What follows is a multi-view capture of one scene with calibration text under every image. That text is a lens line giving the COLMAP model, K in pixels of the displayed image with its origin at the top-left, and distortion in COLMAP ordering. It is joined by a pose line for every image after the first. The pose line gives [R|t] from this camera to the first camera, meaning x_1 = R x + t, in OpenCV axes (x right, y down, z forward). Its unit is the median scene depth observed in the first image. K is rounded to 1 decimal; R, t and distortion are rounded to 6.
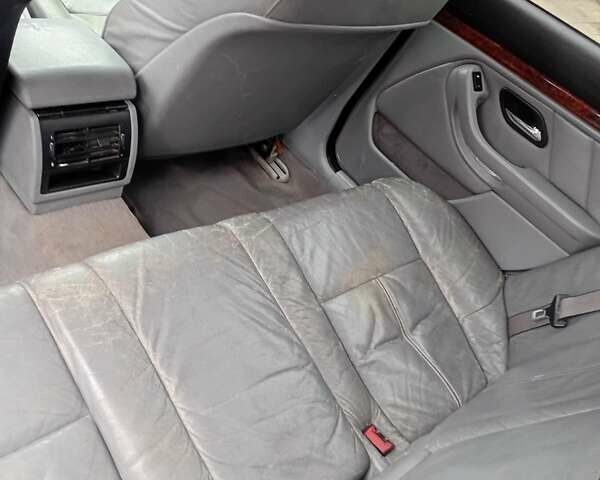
lens RADIAL K [[597.5, 0, 300.0], [0, 597.5, 240.0], [0, 0, 1]] dist [0.146706, -0.309074]
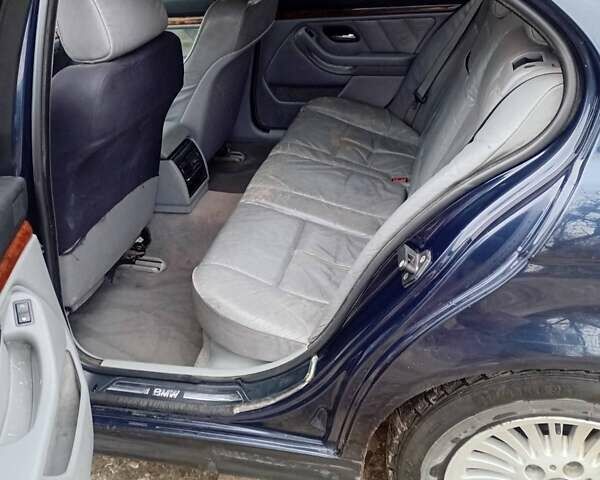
lens RADIAL K [[597.5, 0, 300.0], [0, 597.5, 240.0], [0, 0, 1]] dist [0.146706, -0.309074]
pose [[0.743303, -0.625419, 0.237384, -0.562247], [0.640084, 0.768062, 0.019314, 0.168237], [-0.194405, 0.137589, 0.971224, -0.695690]]
